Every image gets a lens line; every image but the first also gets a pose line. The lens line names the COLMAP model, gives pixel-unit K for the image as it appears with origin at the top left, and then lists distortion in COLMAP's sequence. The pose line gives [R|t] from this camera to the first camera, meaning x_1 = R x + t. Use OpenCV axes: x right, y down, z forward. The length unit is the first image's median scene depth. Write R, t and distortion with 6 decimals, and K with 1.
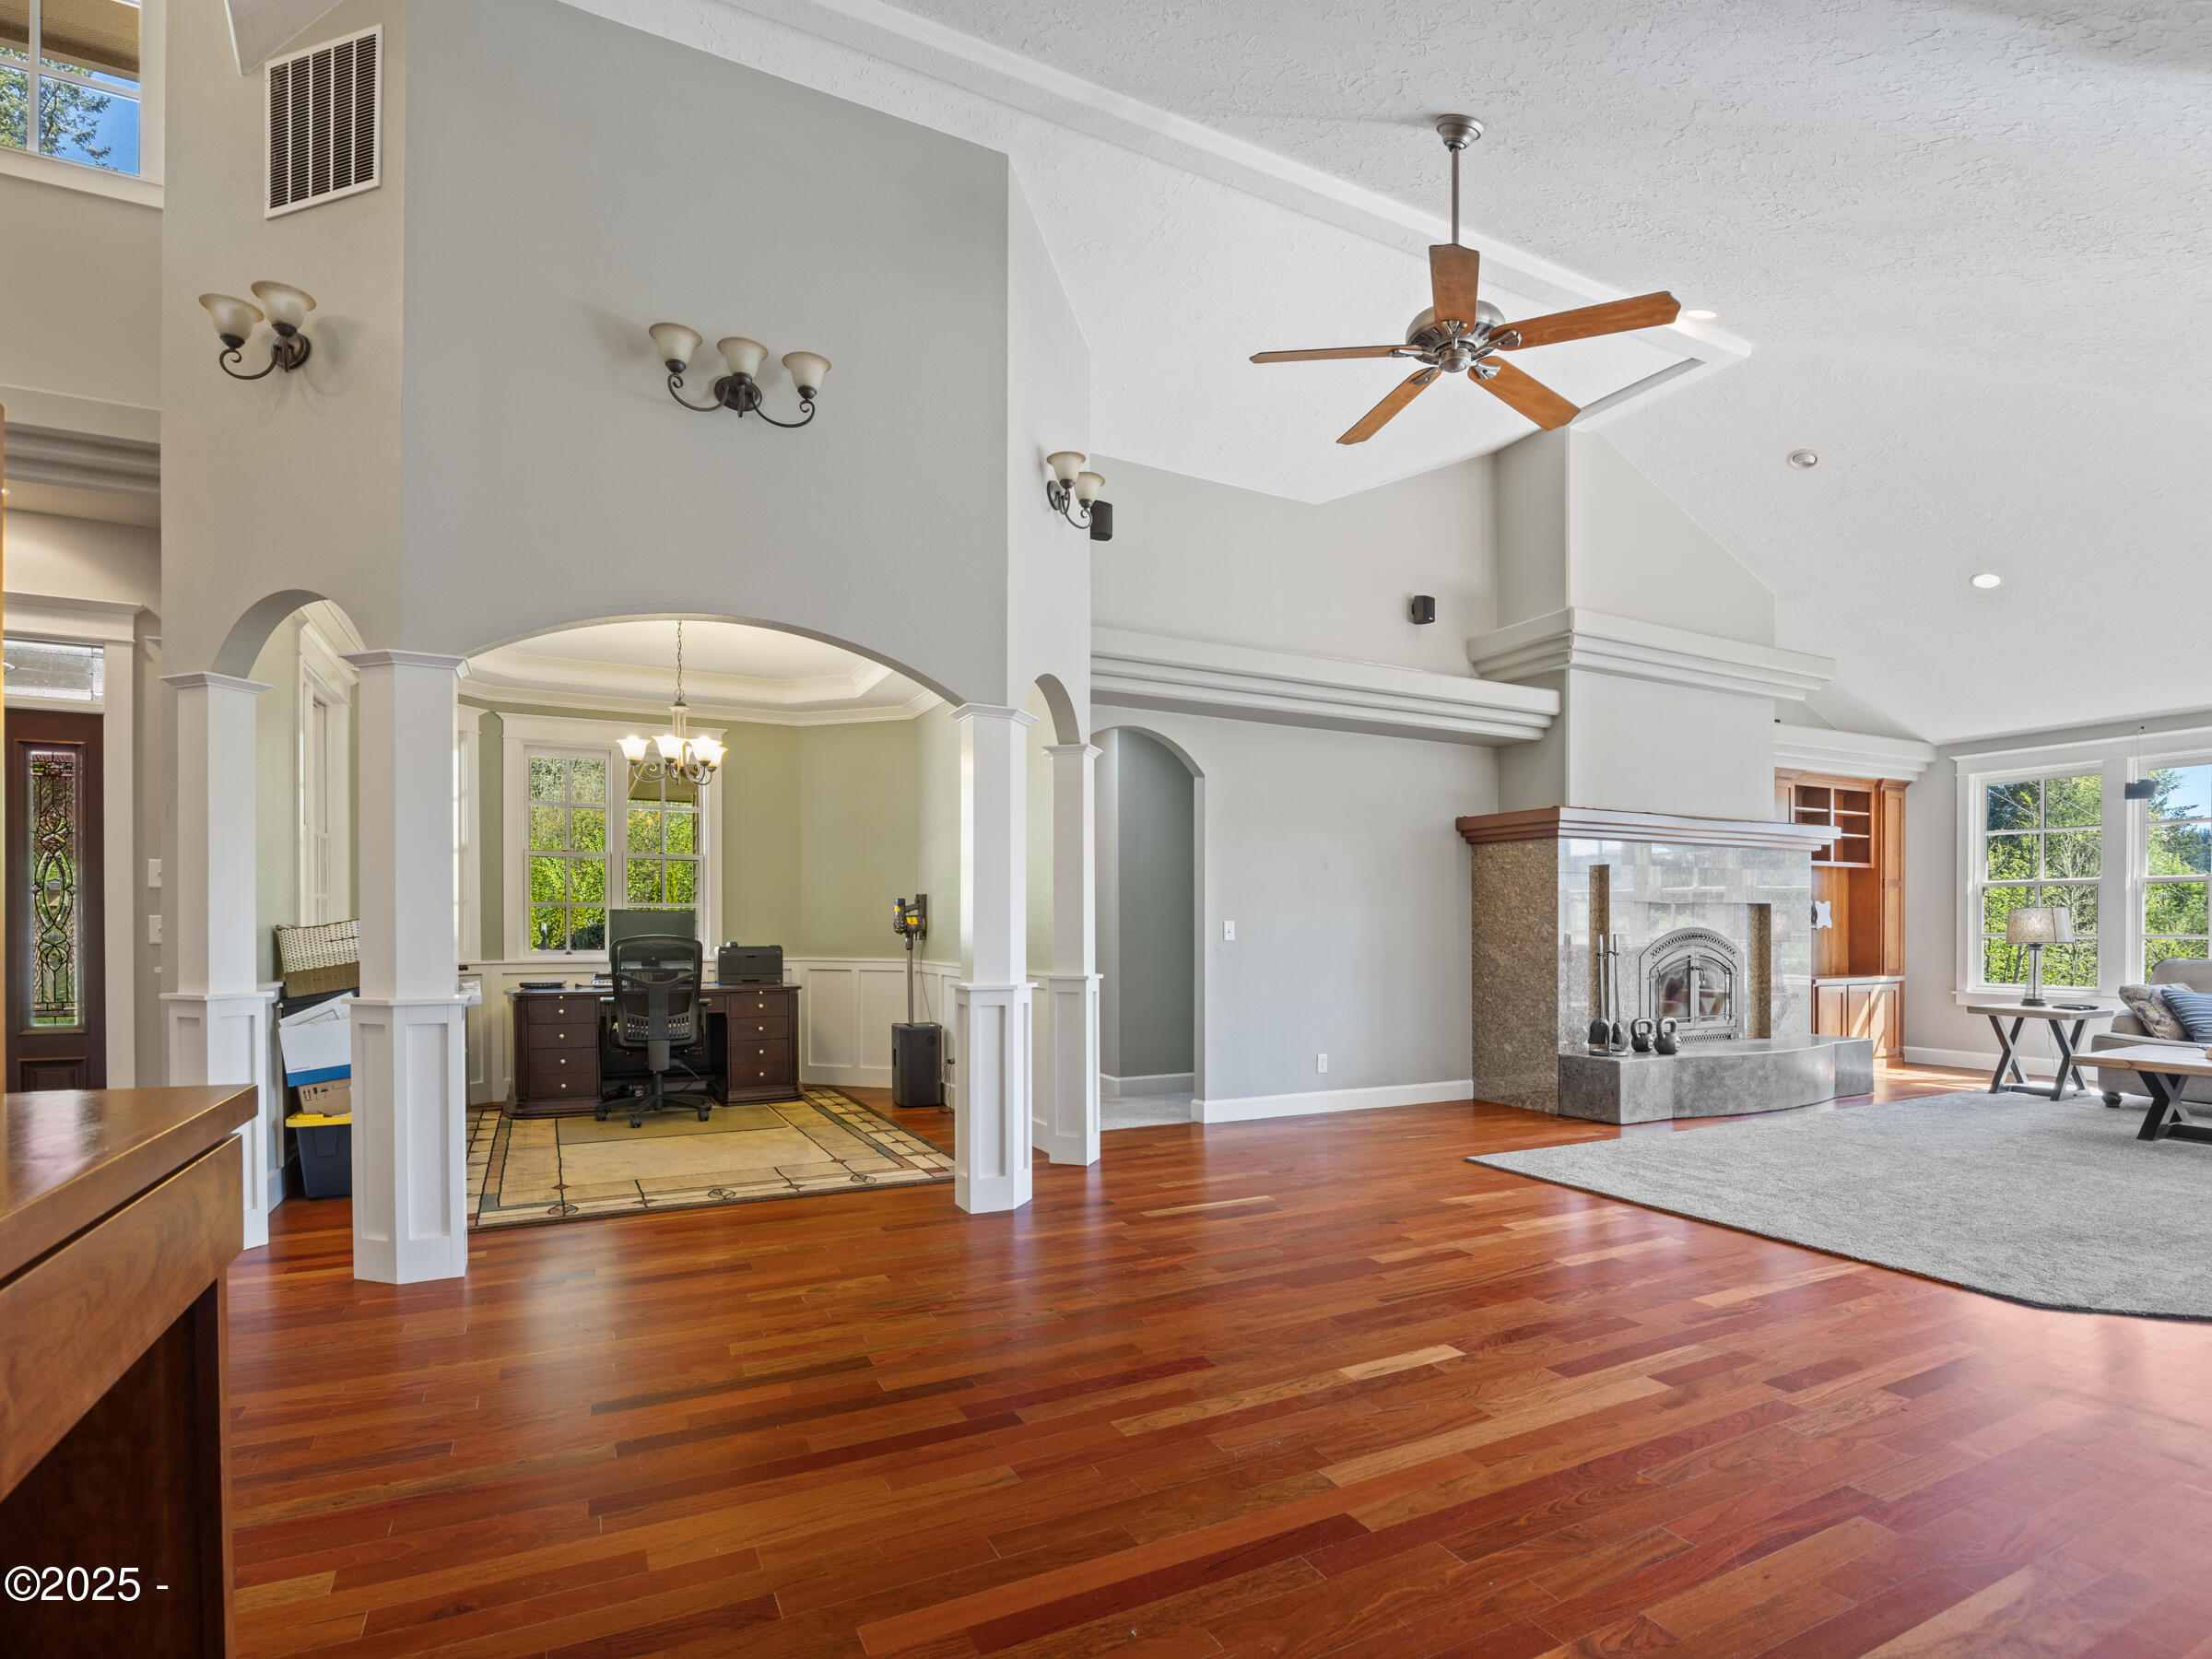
lens RADIAL K [[1106.9, 0, 1135.6], [0, 1106.9, 924.0], [0, 0, 1]] dist [-0.014368, 0.001311]
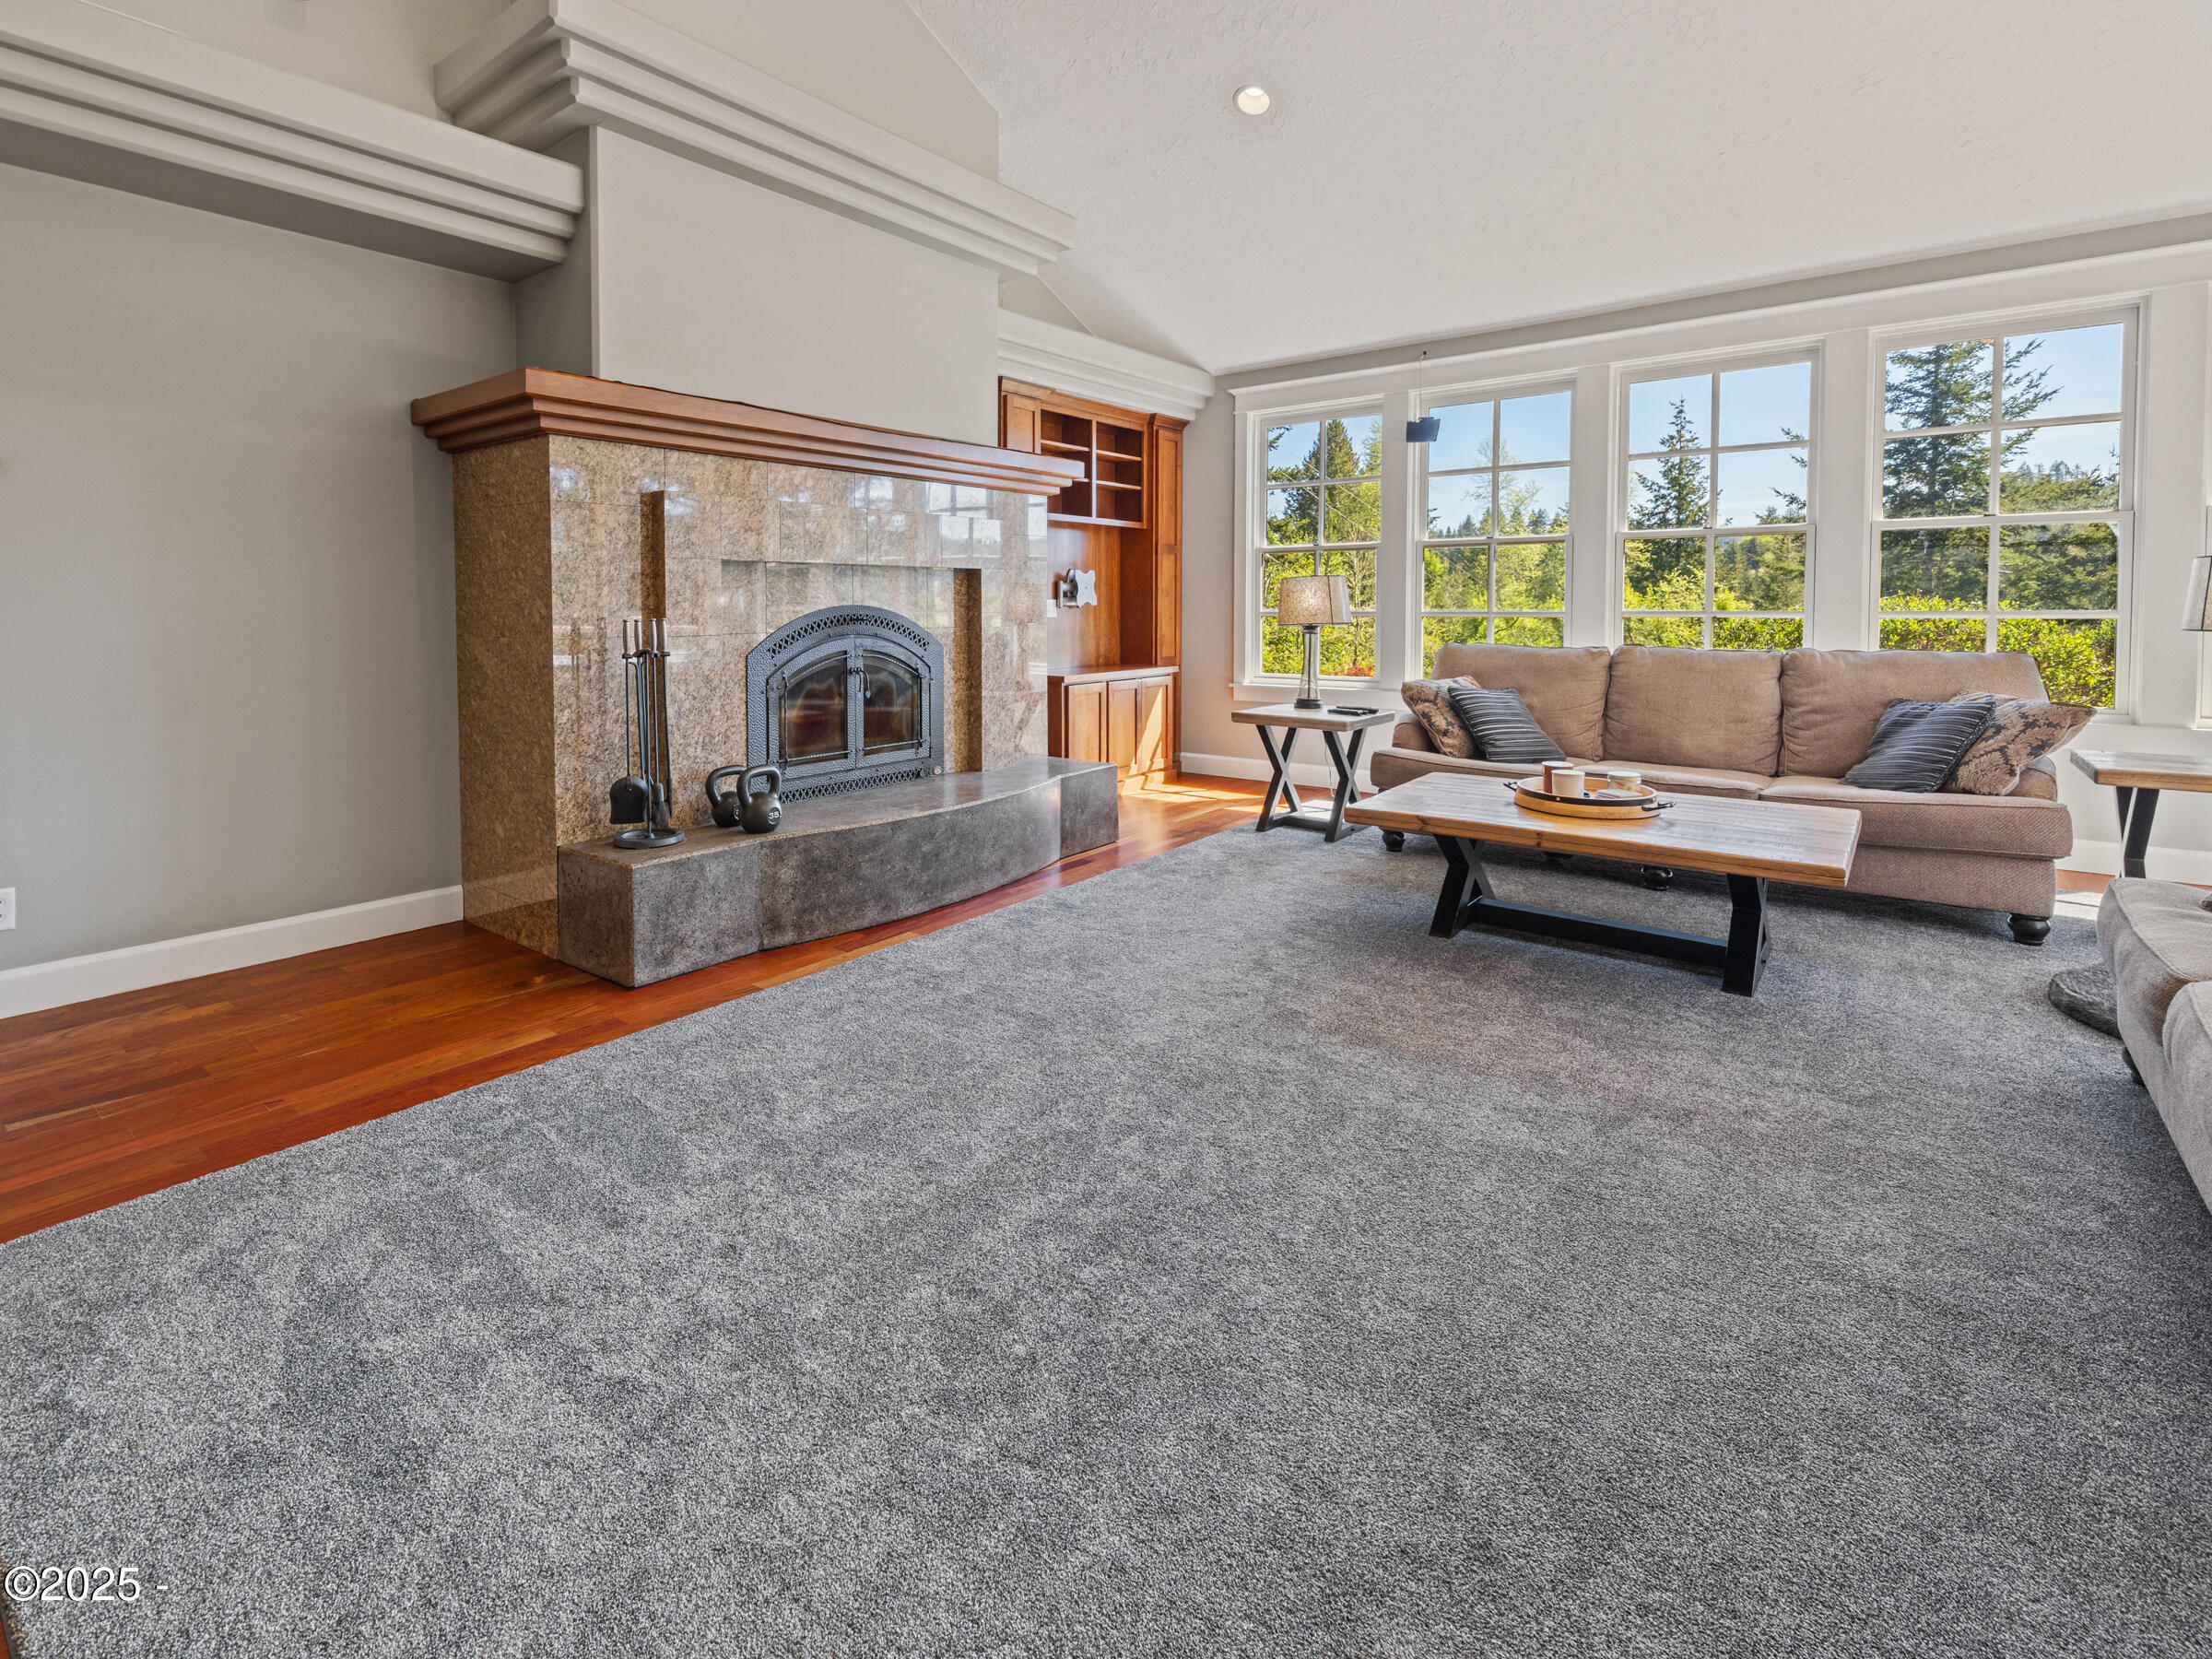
lens RADIAL K [[1055.4, 0, 1018.1], [0, 1055.4, 634.4], [0, 0, 1]] dist [0.002879, 0.000989]
pose [[0.922209, -0.014888, 0.386405, 0.376809], [0.004103, 0.999579, 0.028722, 0.002947], [-0.386670, -0.024903, 0.921882, 0.434819]]
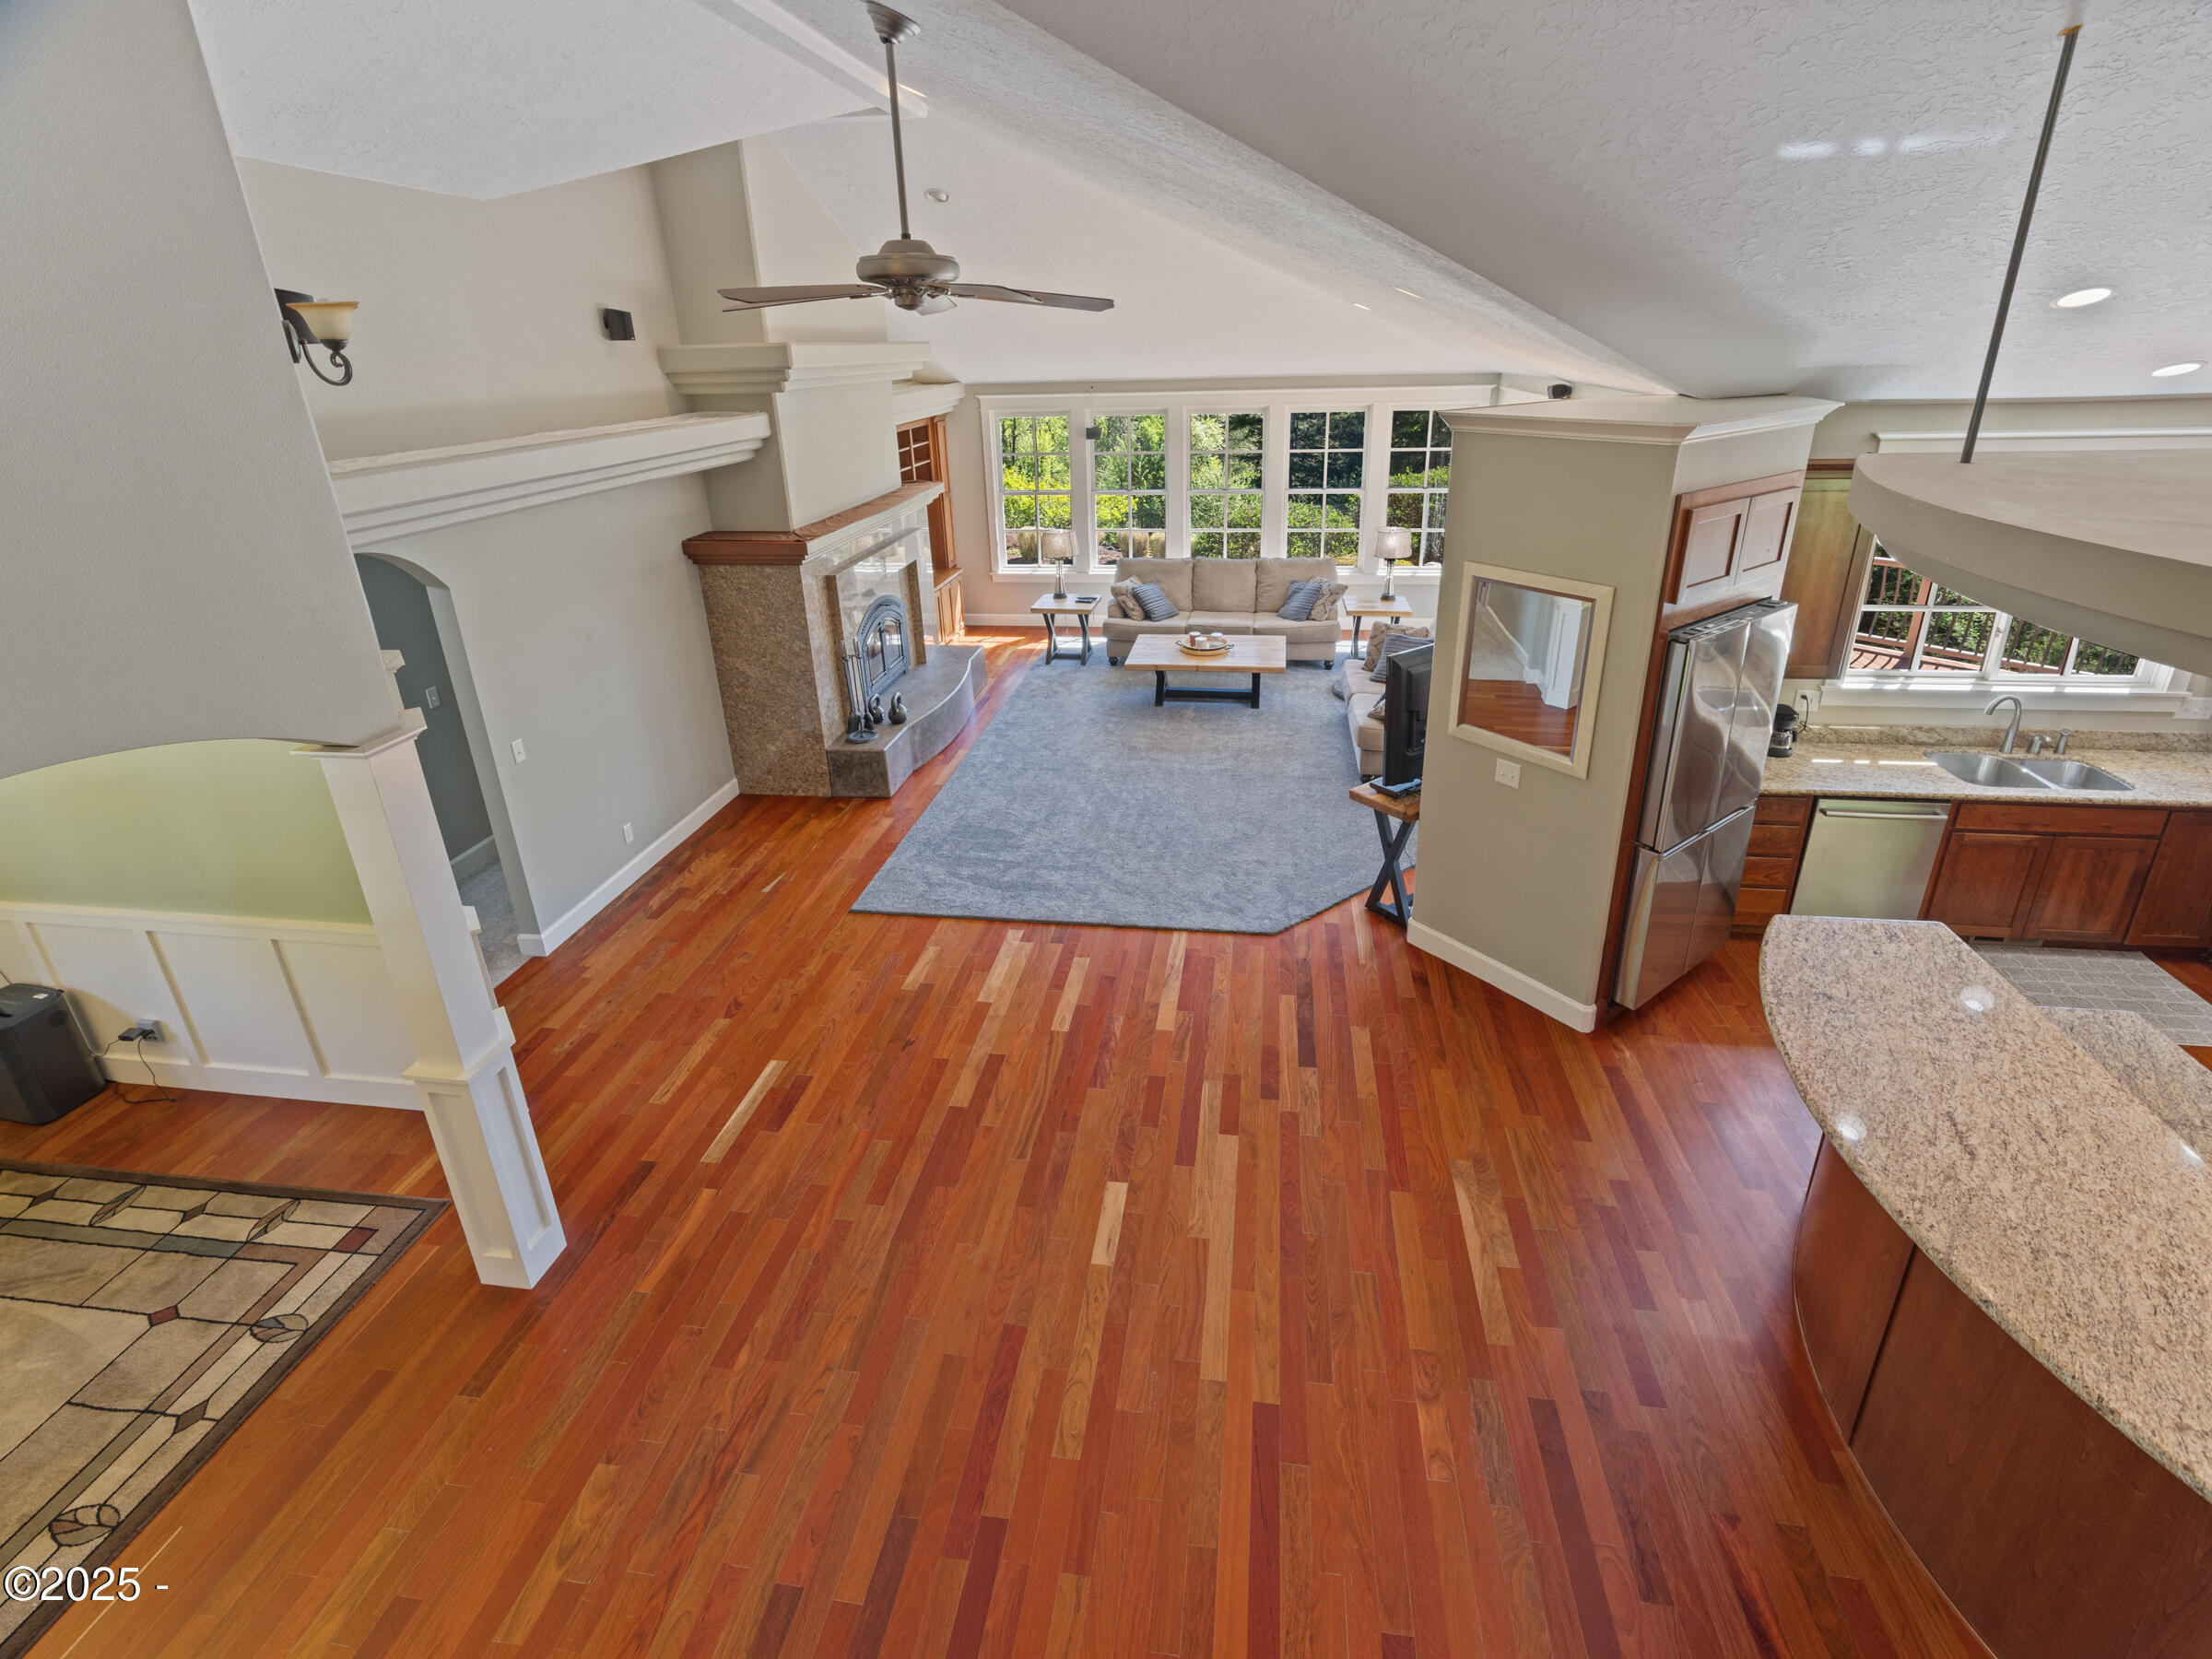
lens RADIAL K [[1017.3, 0, 1108.2], [0, 1017.3, 704.0], [0, 0, 1]] dist [0.000875, 0.001007]
pose [[0.588775, -0.296056, 0.752127, -0.219226], [0.031951, 0.938305, 0.344329, -0.271586], [-0.807665, -0.178701, 0.561910, 0.165965]]
